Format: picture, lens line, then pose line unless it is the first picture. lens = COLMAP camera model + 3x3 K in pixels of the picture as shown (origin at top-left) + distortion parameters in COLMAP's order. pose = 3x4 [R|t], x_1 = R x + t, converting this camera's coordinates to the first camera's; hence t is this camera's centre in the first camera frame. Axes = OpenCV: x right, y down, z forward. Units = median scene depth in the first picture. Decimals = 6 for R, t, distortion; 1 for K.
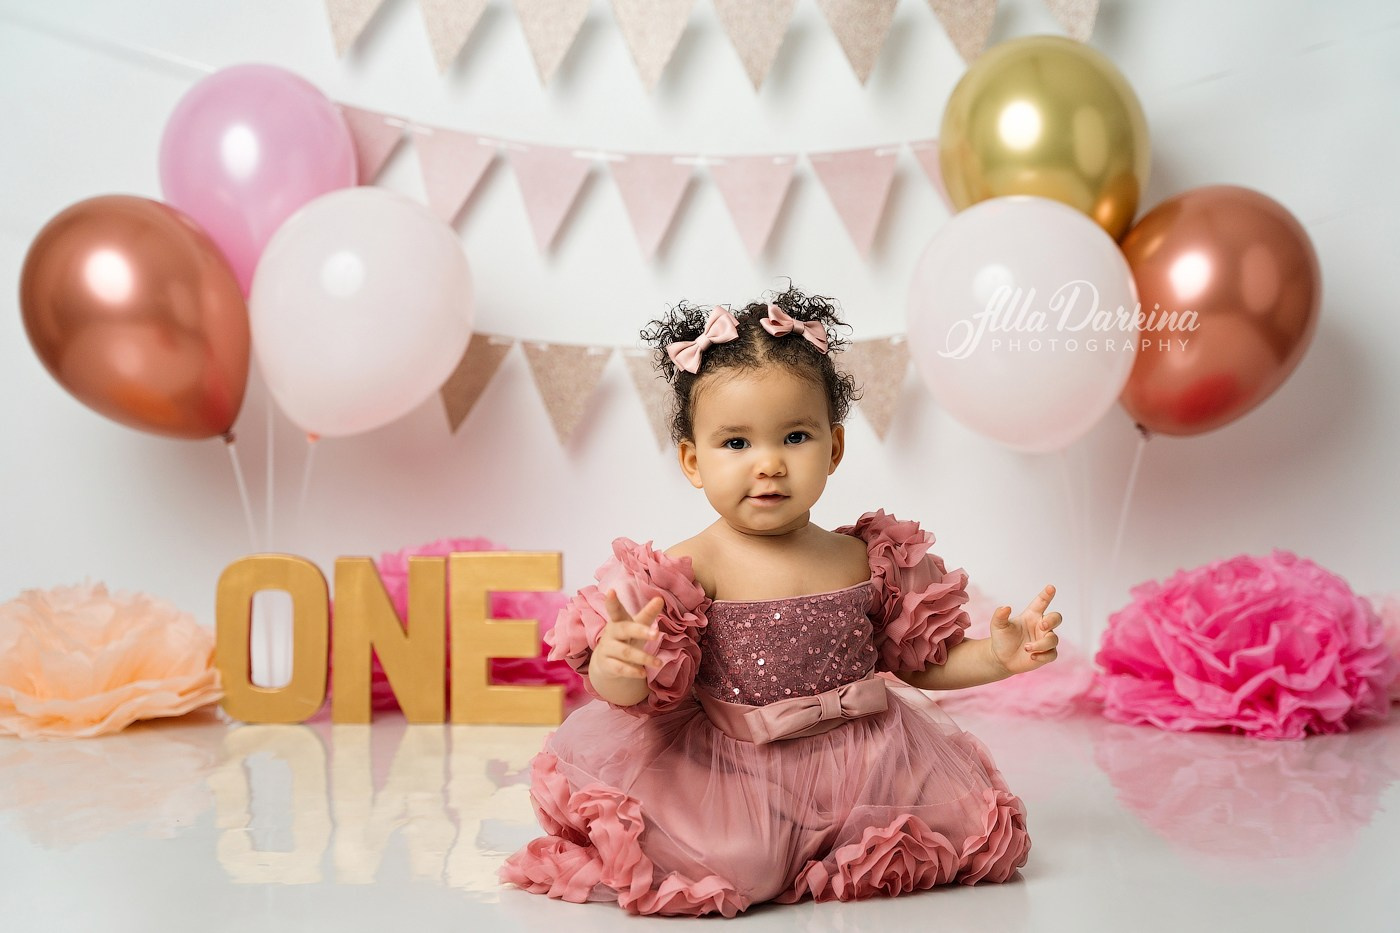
lens RADIAL K [[2000.4, 0, 714.5], [0, 2000.4, 489.5], [0, 0, 1]] dist [-0.001842, 0.000000]
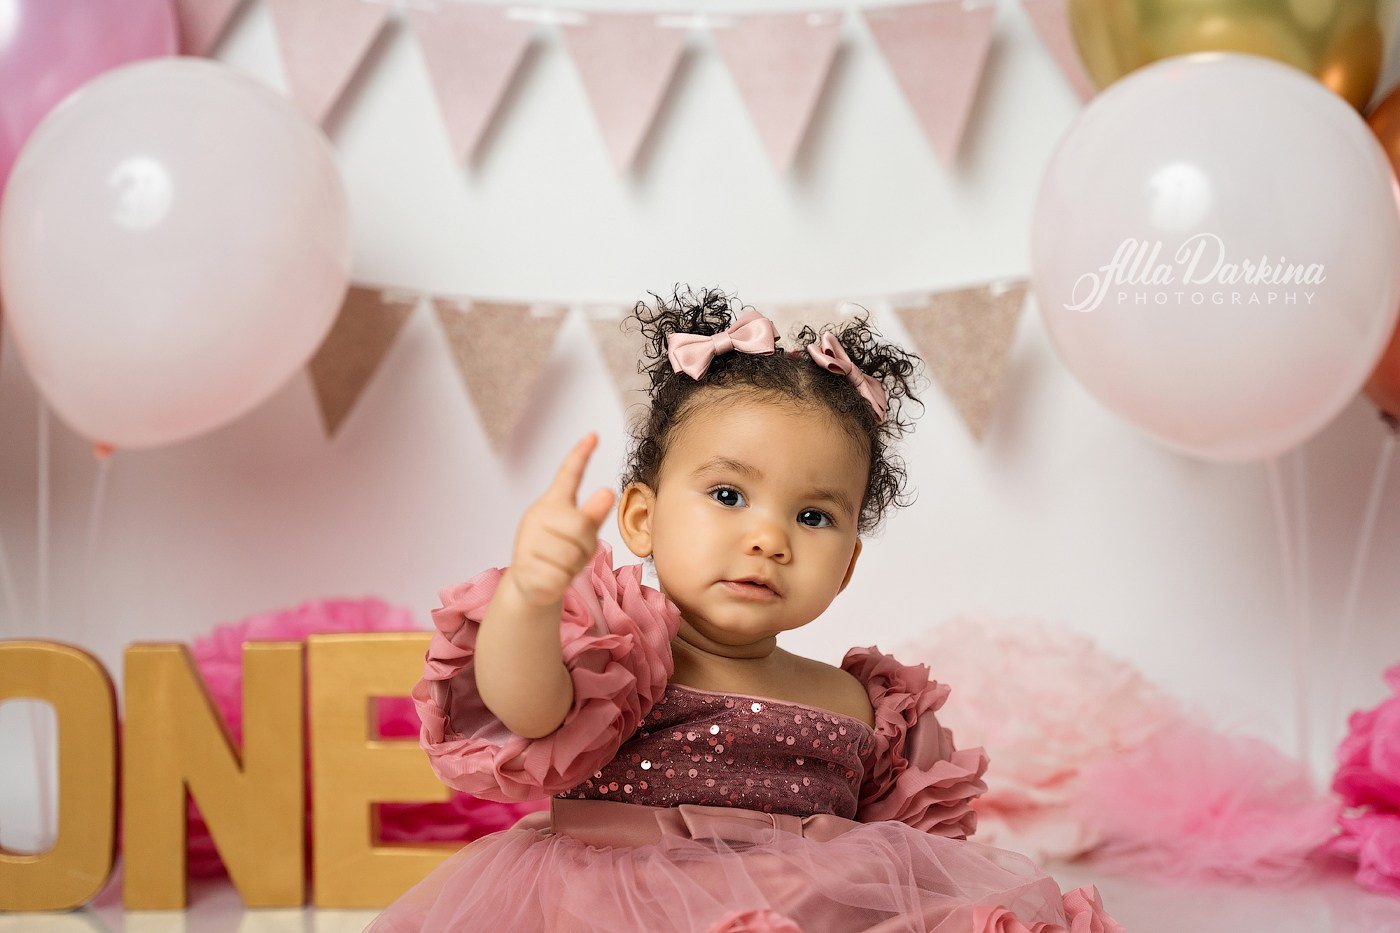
lens RADIAL K [[2294.7, 0, 709.8], [0, 2294.7, 461.5], [0, 0, 1]] dist [0.031136, 0.000000]
pose [[0.999918, -0.012519, 0.002864, -0.008073], [0.012532, 0.999912, -0.004415, -0.017451], [-0.002808, 0.004451, 0.999986, 0.273733]]
